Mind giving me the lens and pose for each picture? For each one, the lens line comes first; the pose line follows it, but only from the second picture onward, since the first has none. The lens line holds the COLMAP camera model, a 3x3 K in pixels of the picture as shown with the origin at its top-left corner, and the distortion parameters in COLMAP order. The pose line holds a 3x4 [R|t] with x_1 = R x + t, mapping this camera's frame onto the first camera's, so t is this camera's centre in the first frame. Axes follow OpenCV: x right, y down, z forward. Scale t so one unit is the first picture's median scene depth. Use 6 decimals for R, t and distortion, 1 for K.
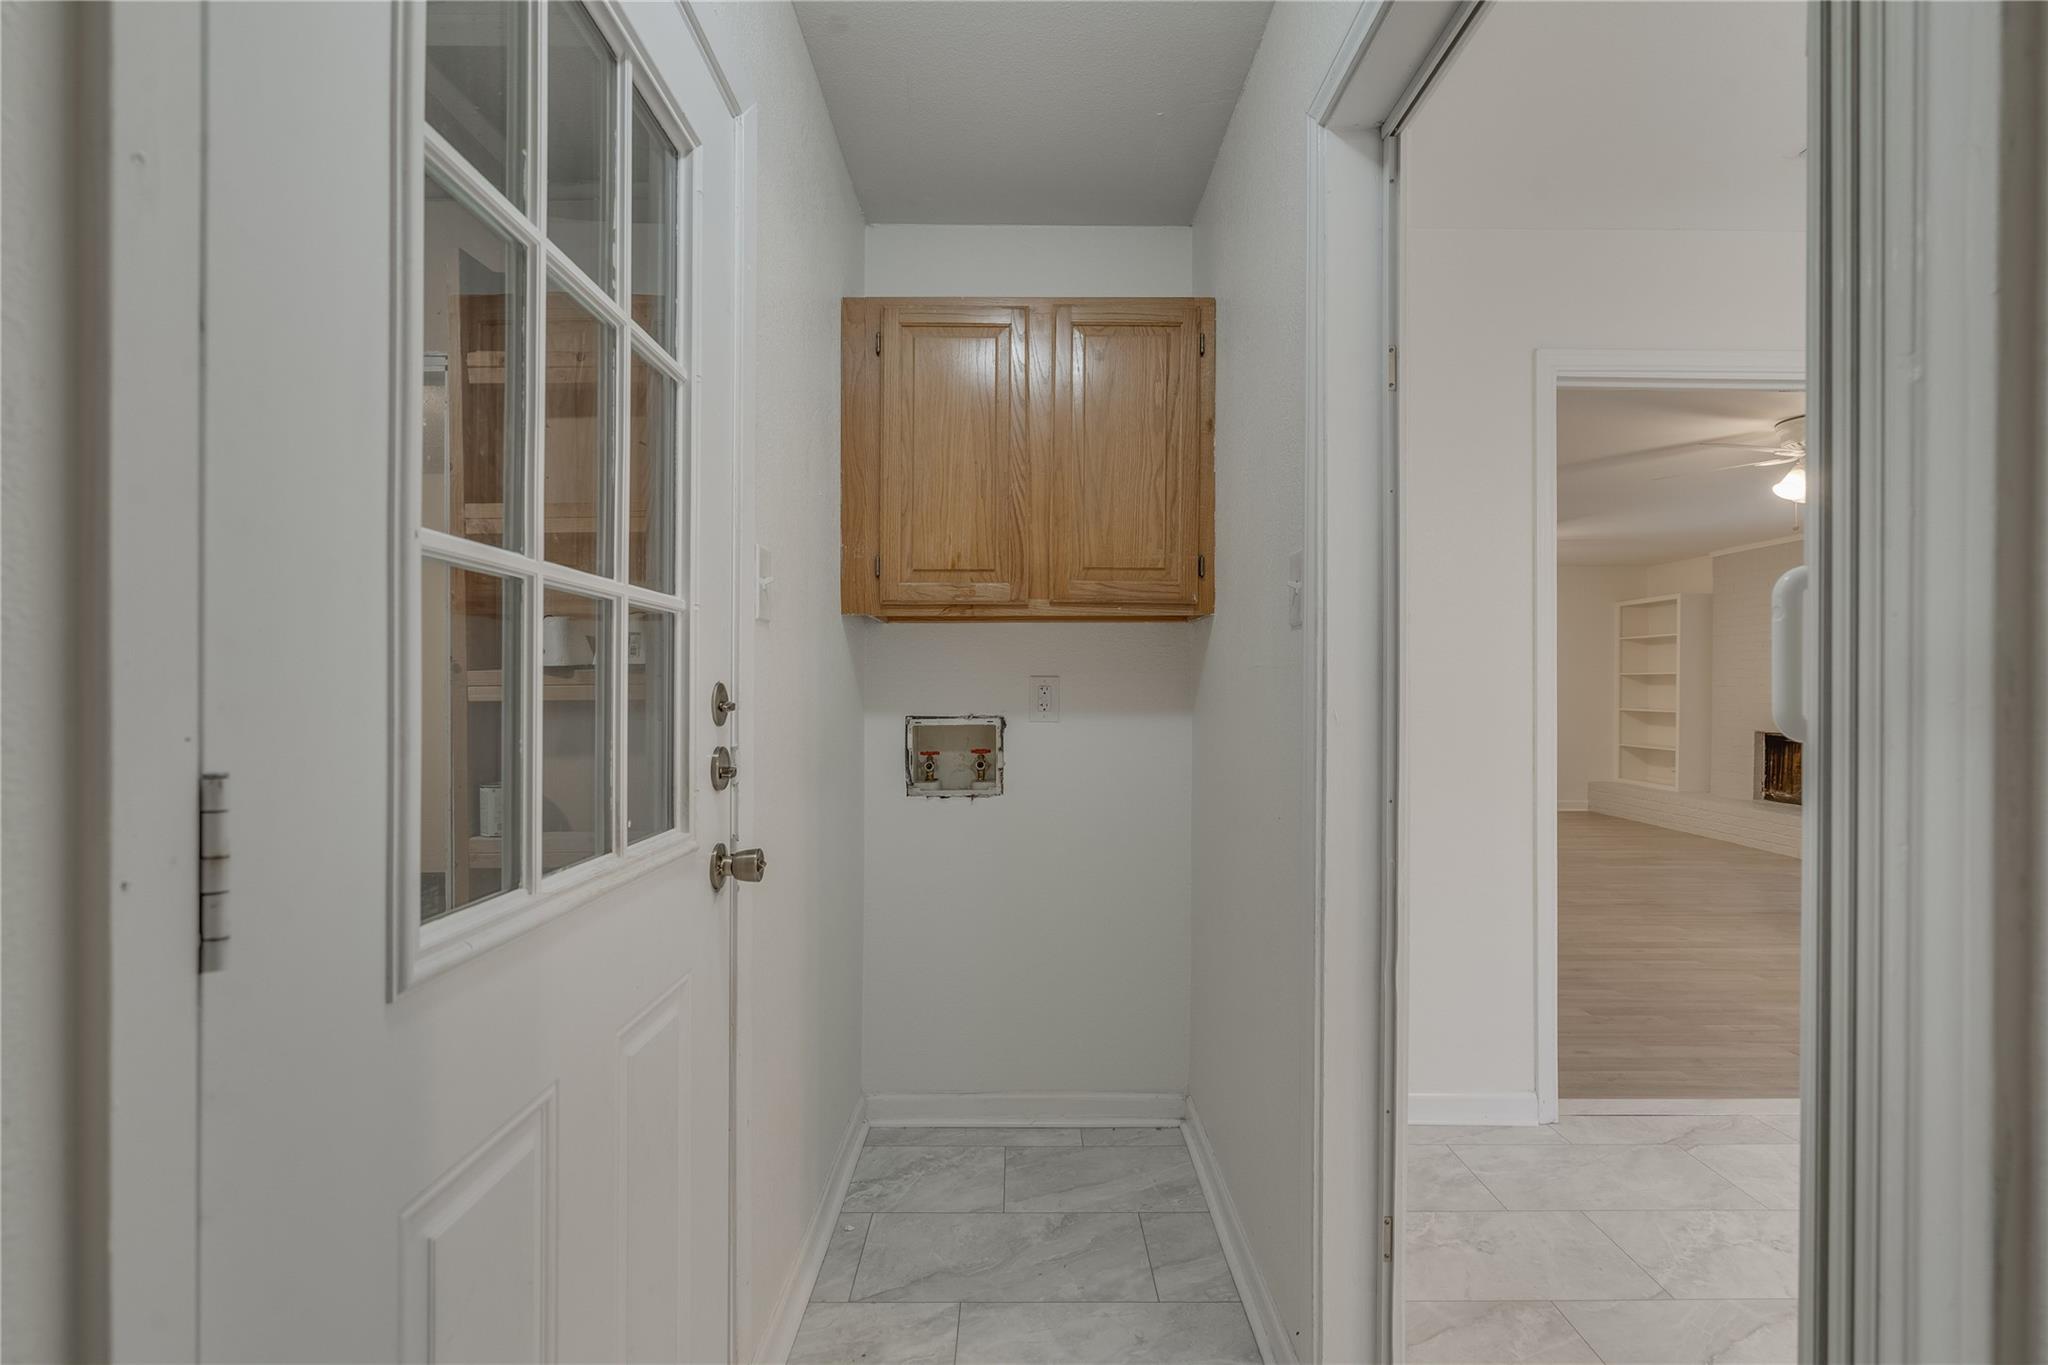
lens RADIAL K [[927.0, 0, 1034.5], [0, 927.0, 683.8], [0, 0, 1]] dist [-0.002102, 0.001571]
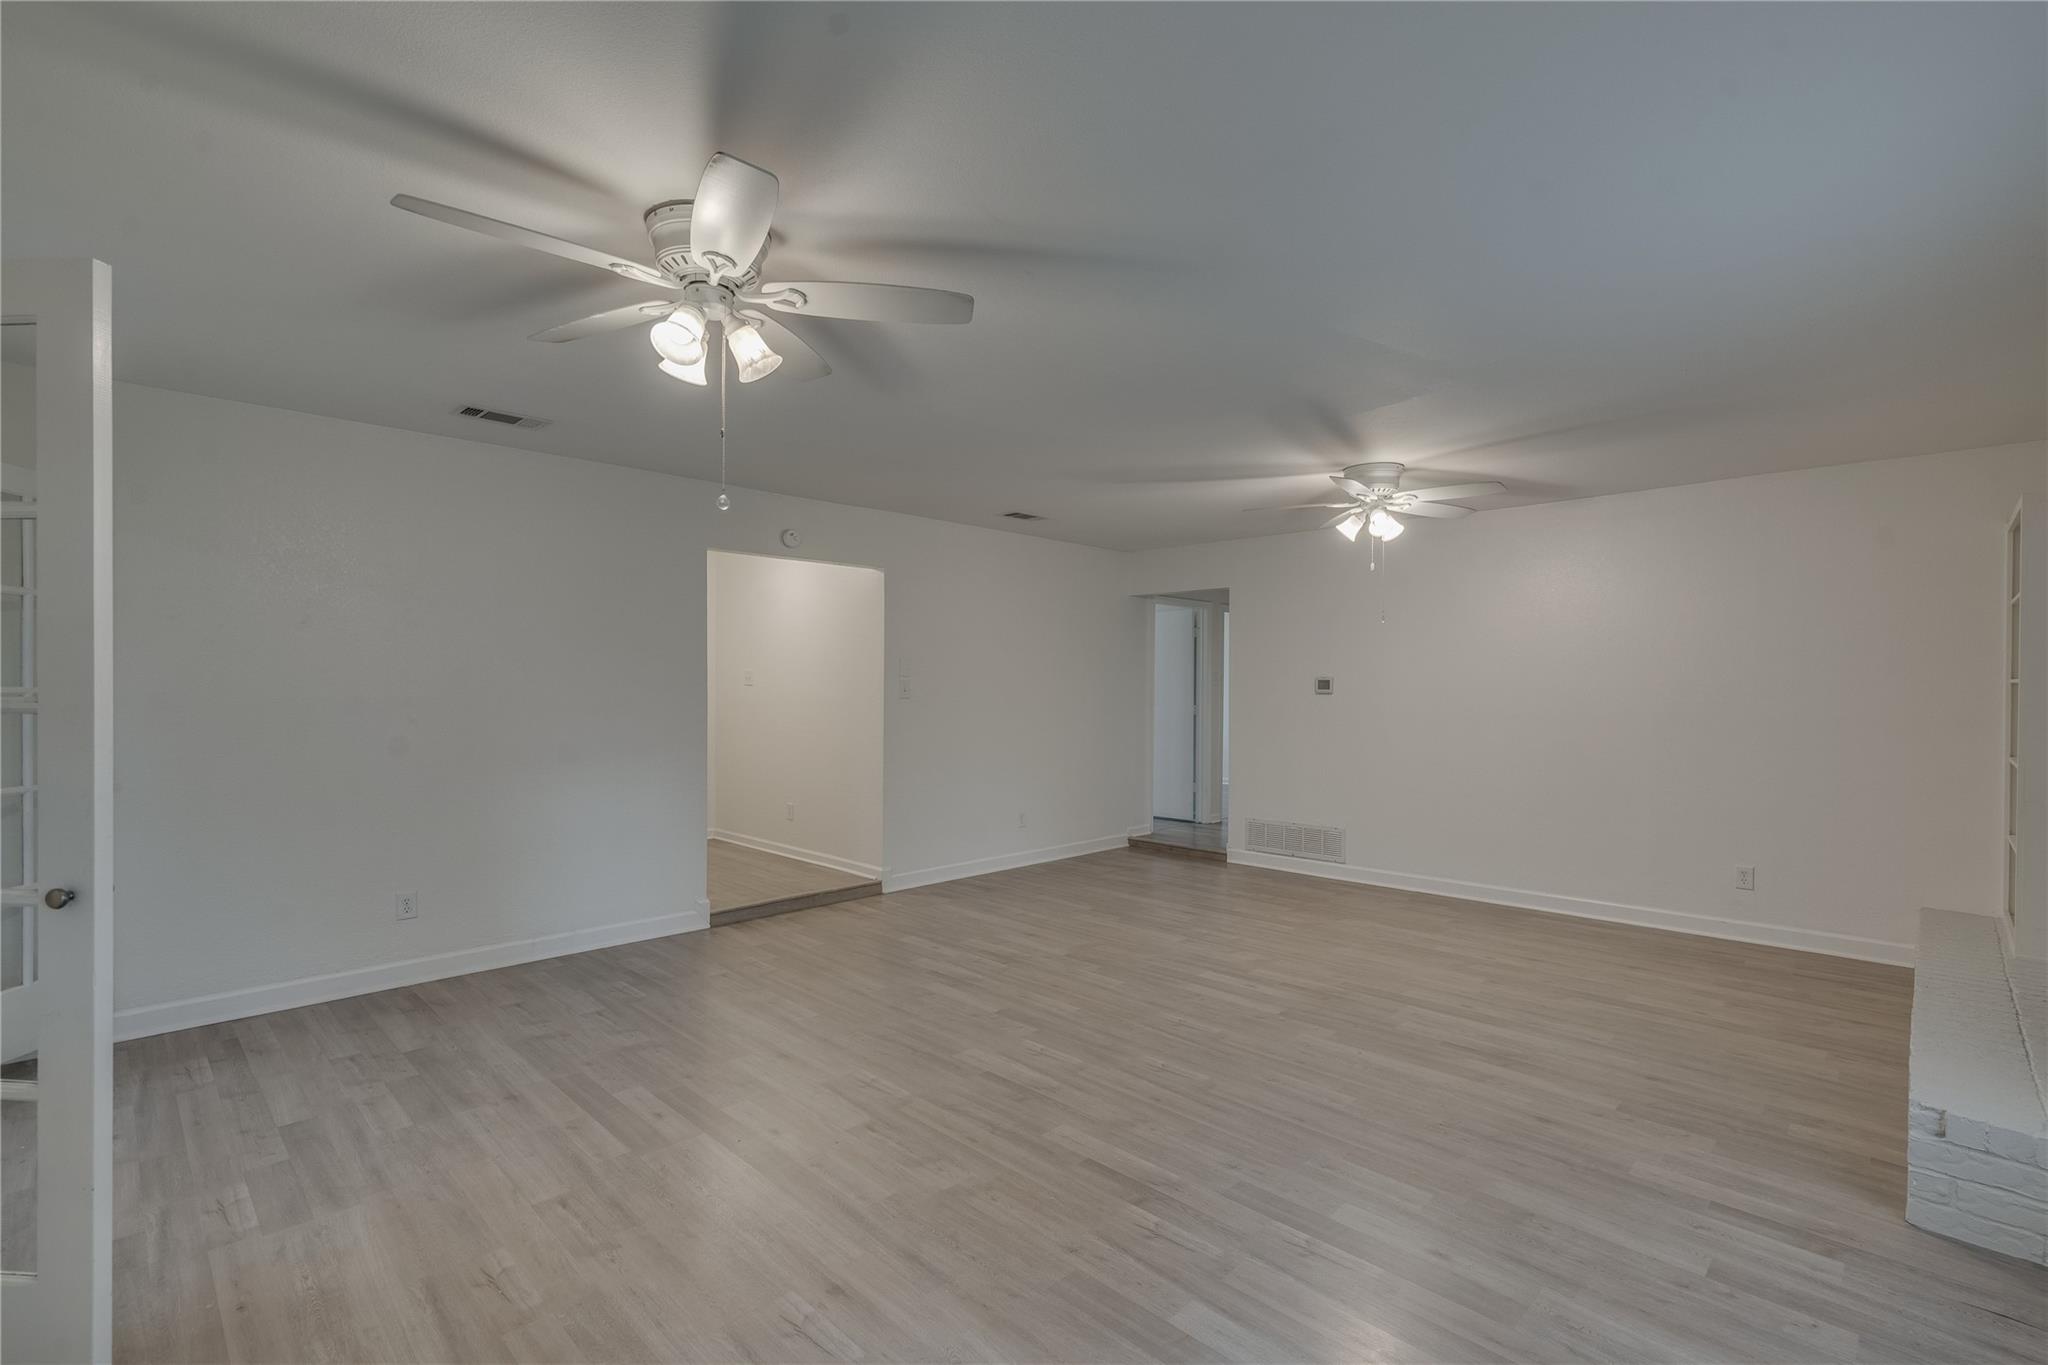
lens RADIAL K [[927.0, 0, 1029.3], [0, 927.0, 684.0], [0, 0, 1]] dist [-0.002102, 0.001571]
pose [[0.707396, 0.003802, -0.706808, 1.547364], [-0.003894, 0.999991, 0.001482, -0.023811], [0.706807, 0.001704, 0.707404, 0.854474]]
